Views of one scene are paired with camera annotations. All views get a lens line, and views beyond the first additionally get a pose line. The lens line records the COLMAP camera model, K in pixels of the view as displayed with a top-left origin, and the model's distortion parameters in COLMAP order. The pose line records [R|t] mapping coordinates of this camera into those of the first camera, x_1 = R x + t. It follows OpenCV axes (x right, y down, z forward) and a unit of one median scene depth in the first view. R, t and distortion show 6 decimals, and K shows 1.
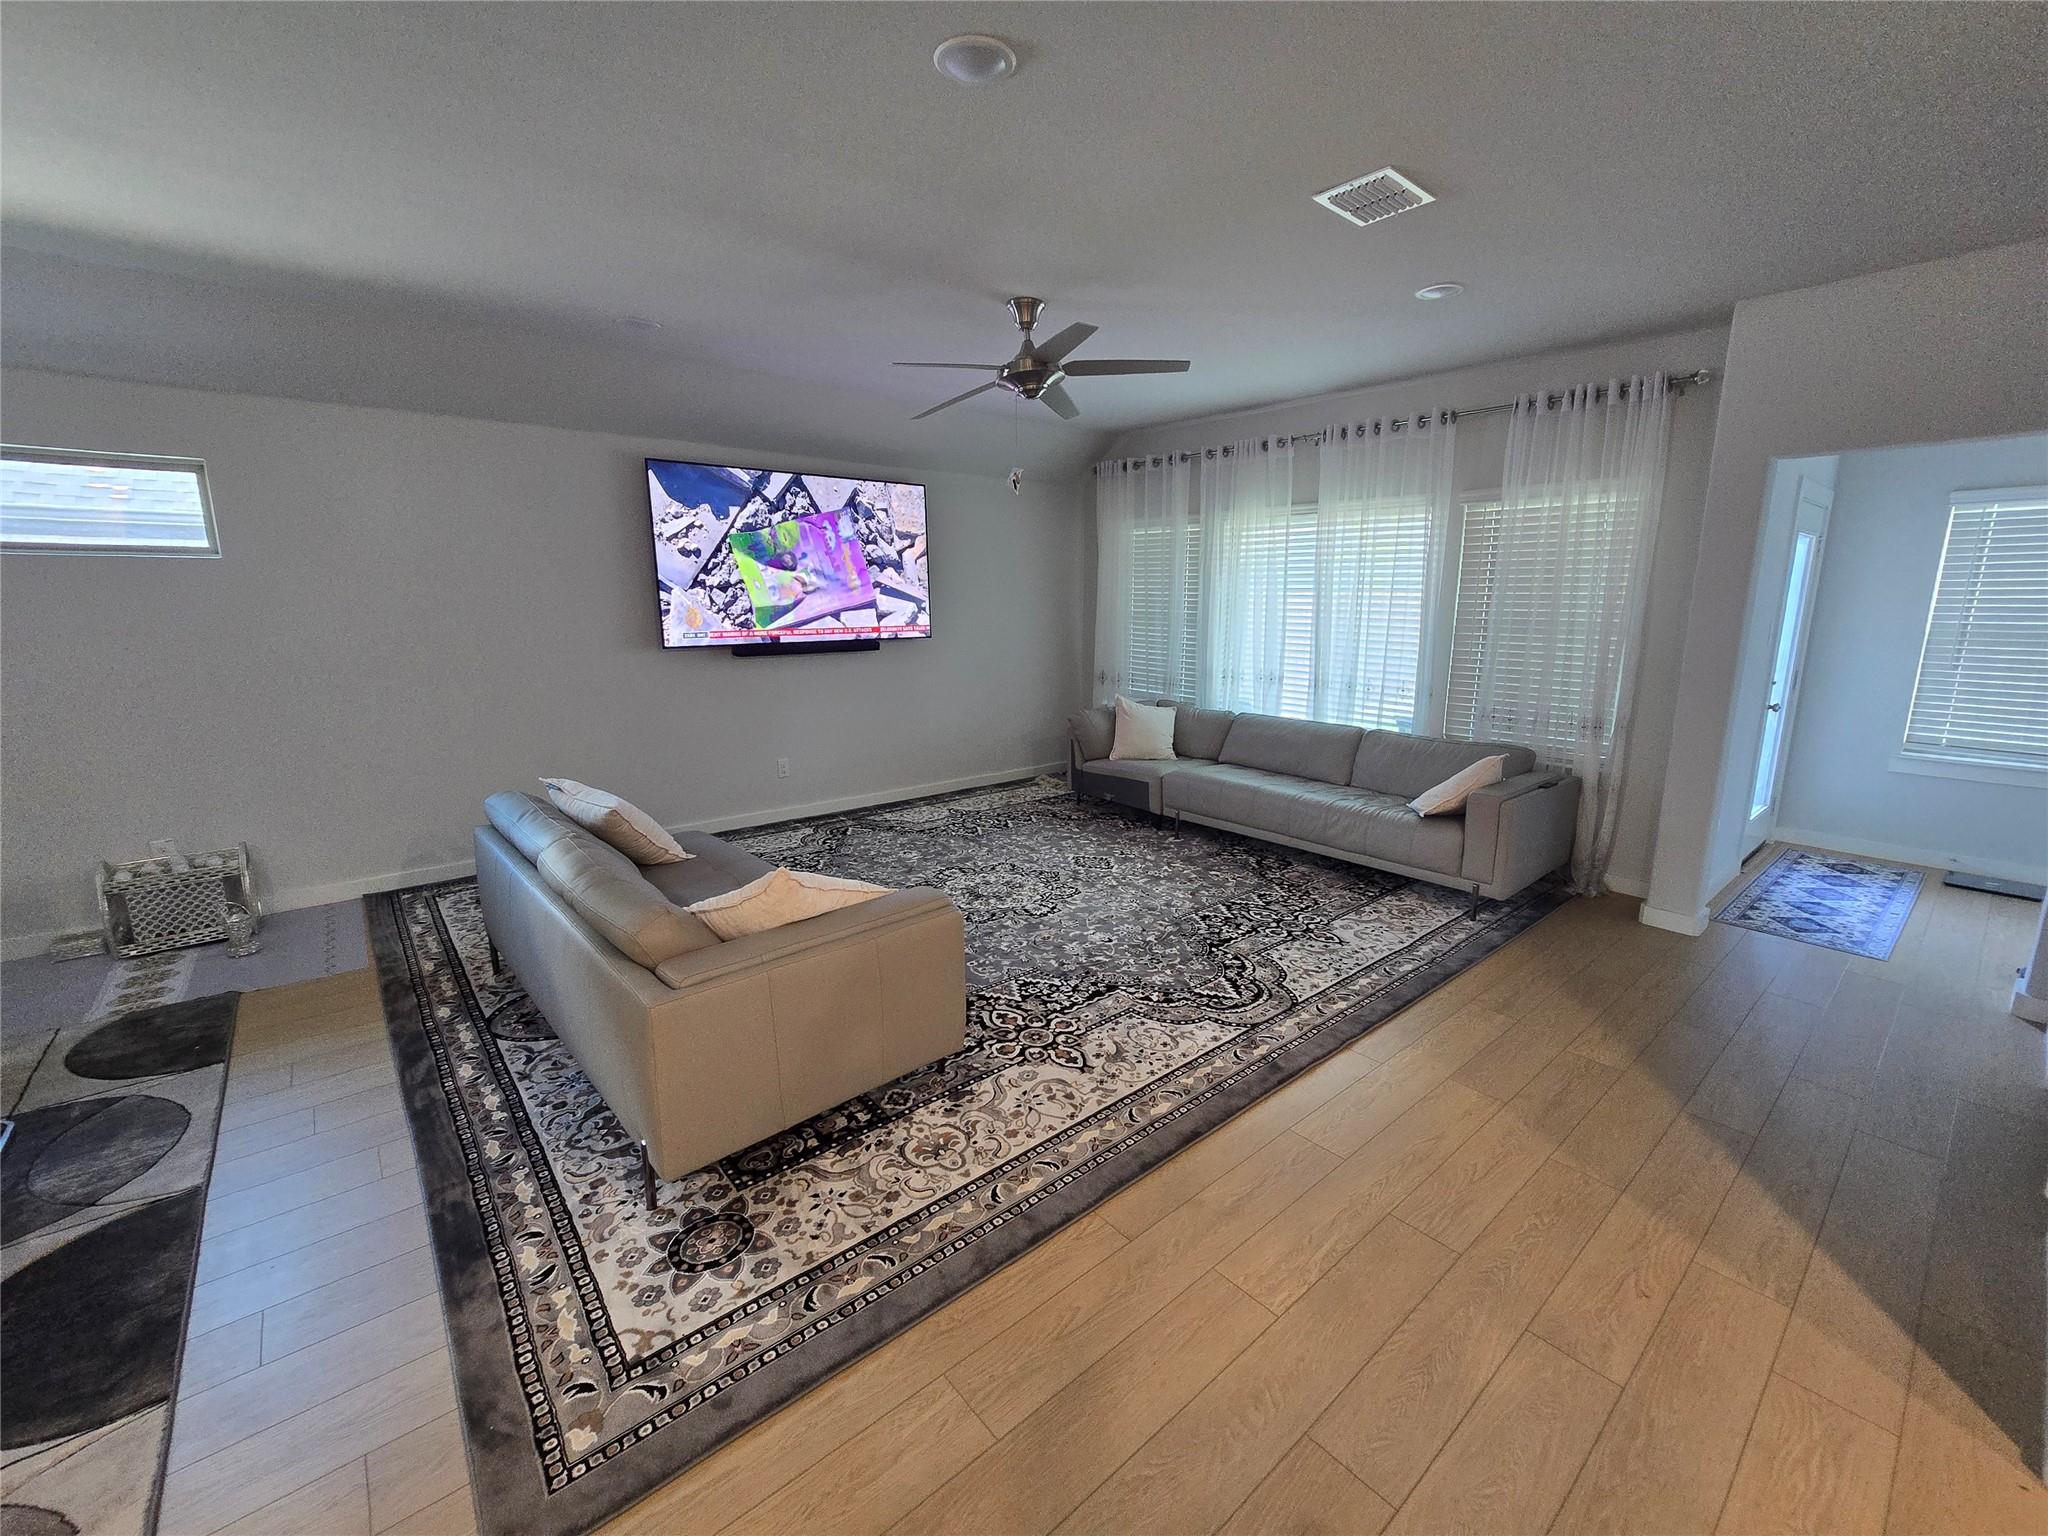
lens RADIAL K [[839.6, 0, 1031.4], [0, 839.6, 760.6], [0, 0, 1]] dist [-0.004023, 0.000905]
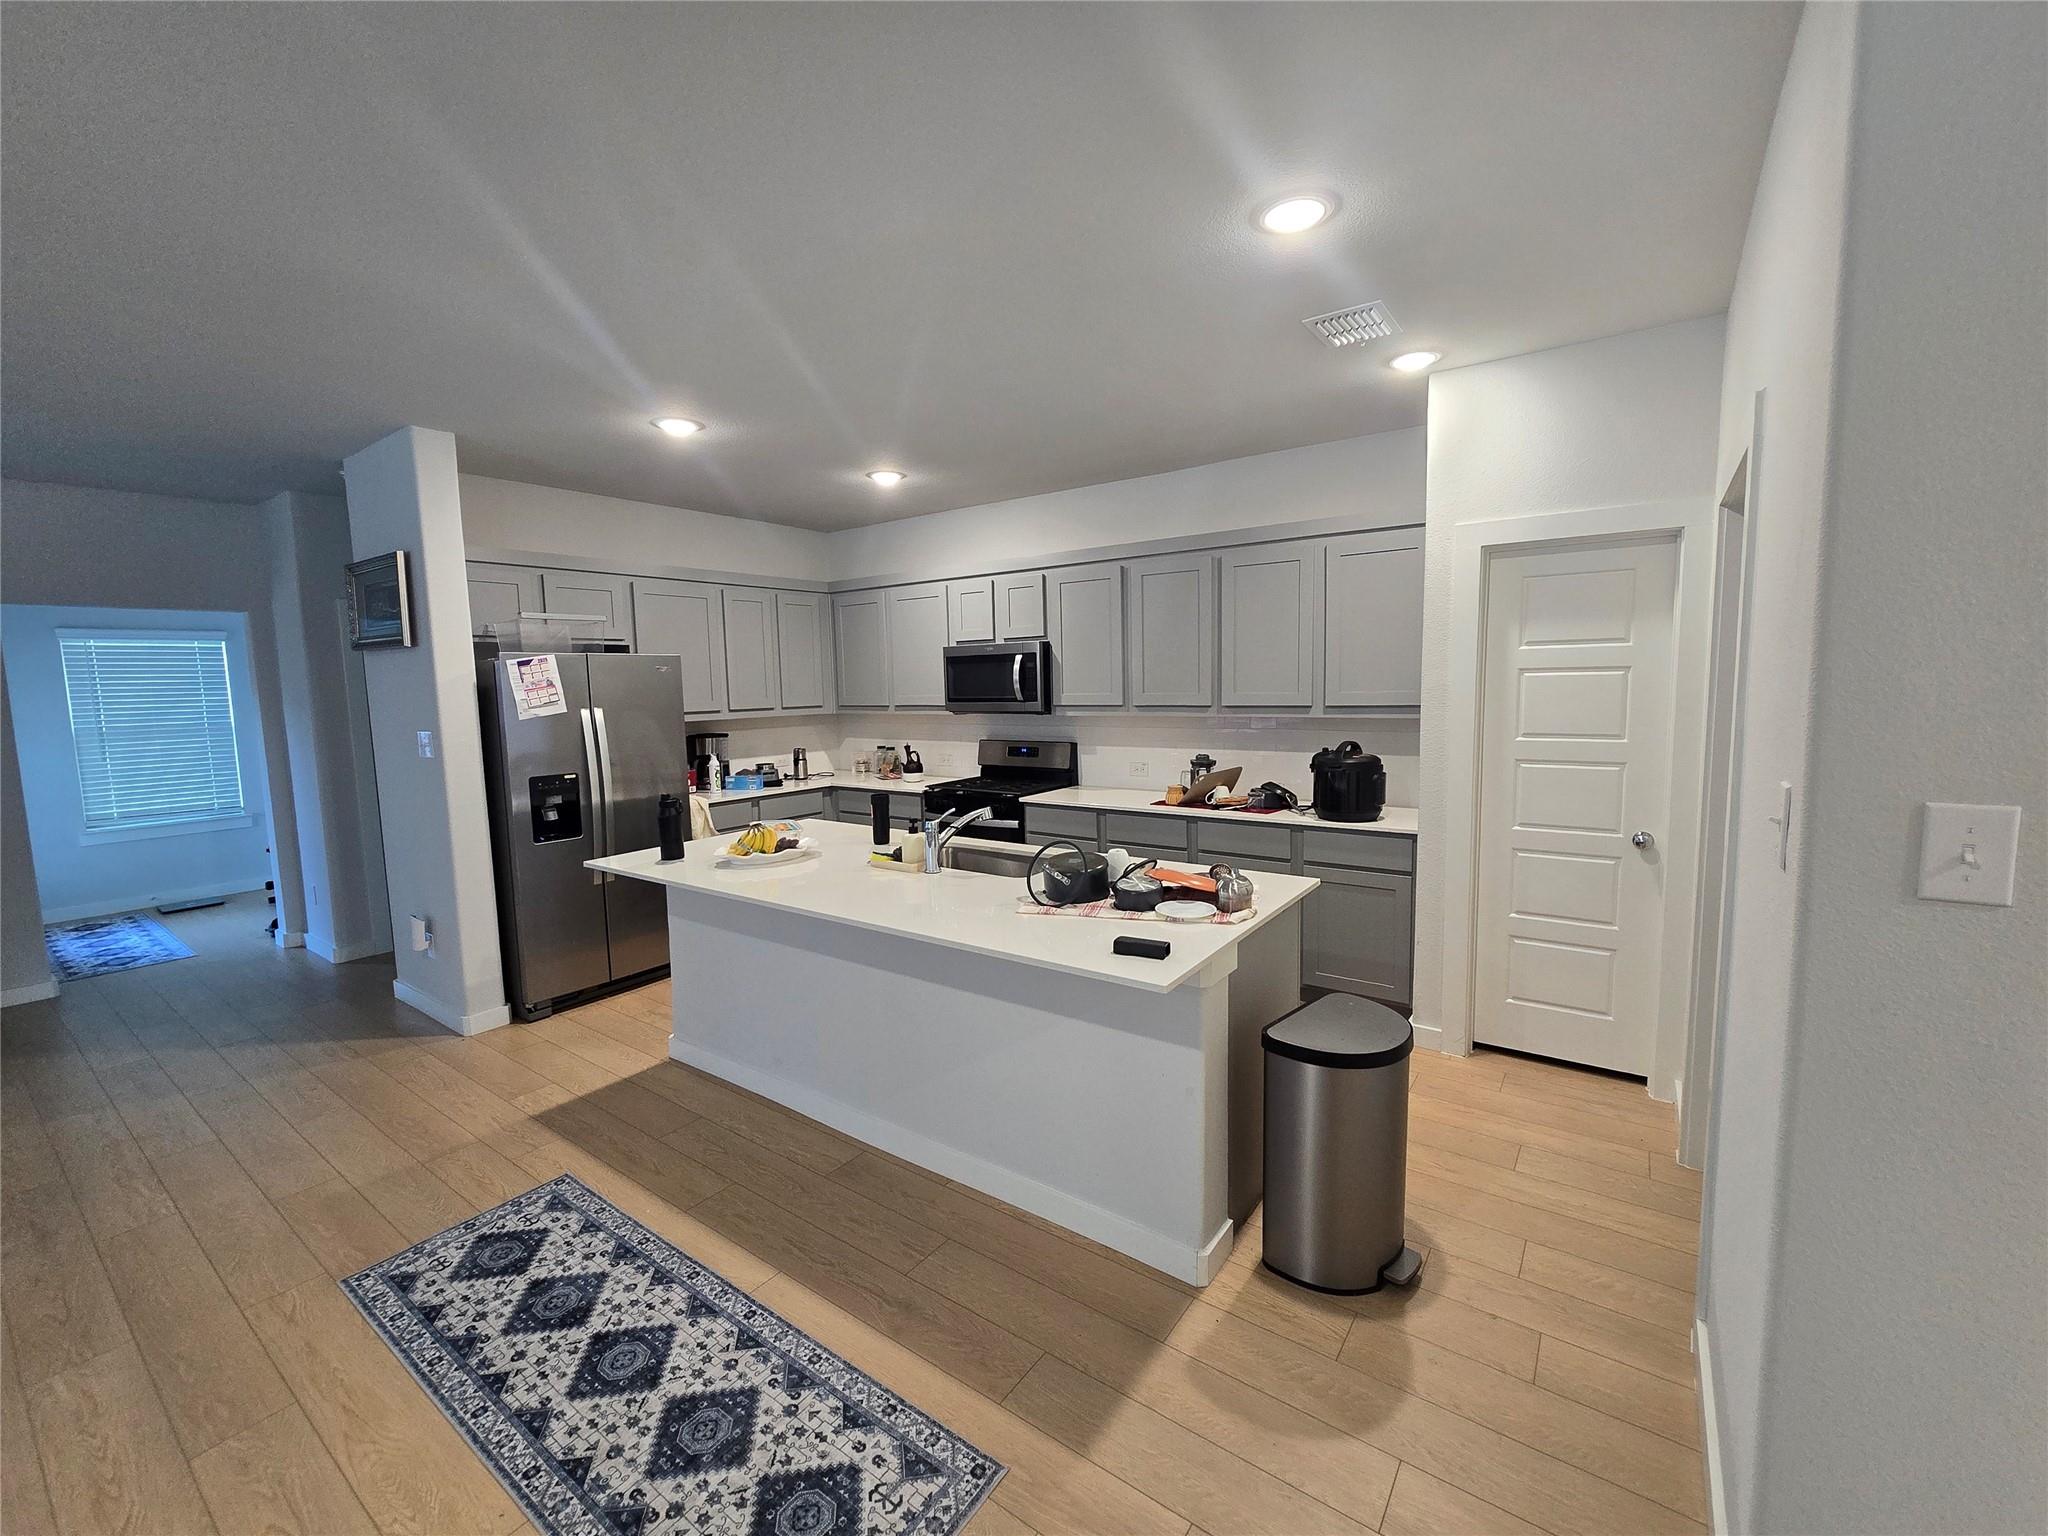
lens RADIAL K [[839.6, 0, 1035.8], [0, 839.6, 764.6], [0, 0, 1]] dist [-0.004023, 0.000905]
pose [[-0.244901, -0.096242, 0.964760, -0.831496], [0.209202, 0.966376, 0.149509, 0.010105], [-0.946709, 0.238445, -0.216532, -0.160531]]
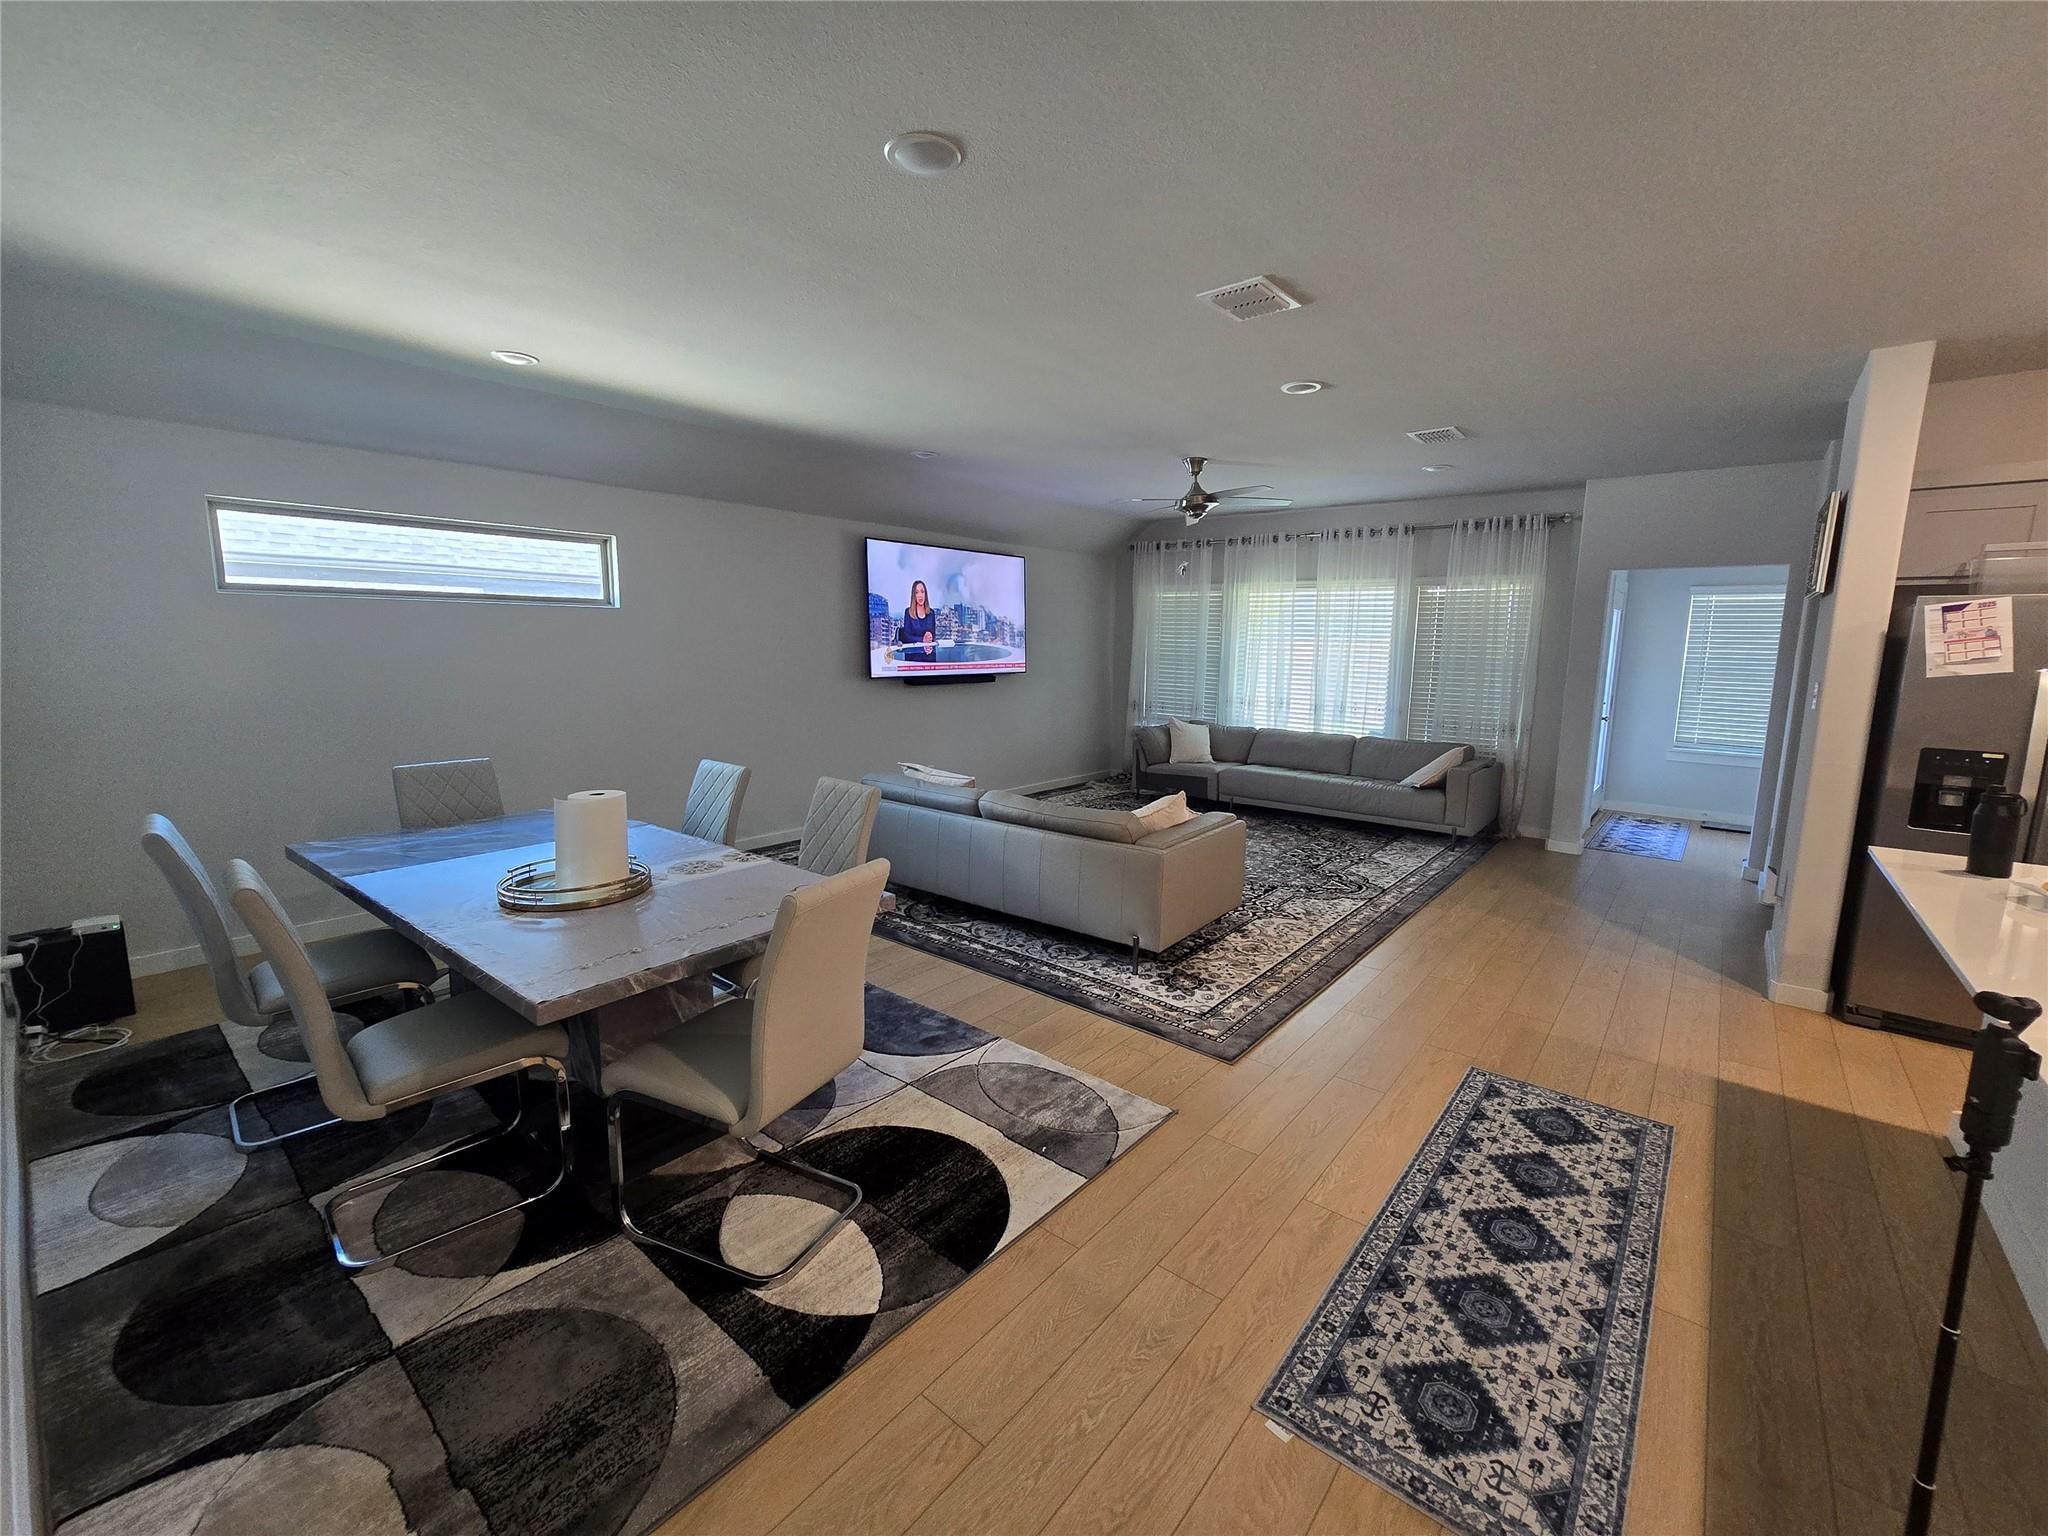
lens RADIAL K [[839.6, 0, 1033.5], [0, 839.6, 764.6], [0, 0, 1]] dist [-0.004023, 0.000905]
pose [[0.983999, -0.012747, 0.177715, -0.700407], [0.020810, 0.998833, -0.043582, 0.106338], [-0.176952, 0.046583, 0.983116, -0.553400]]
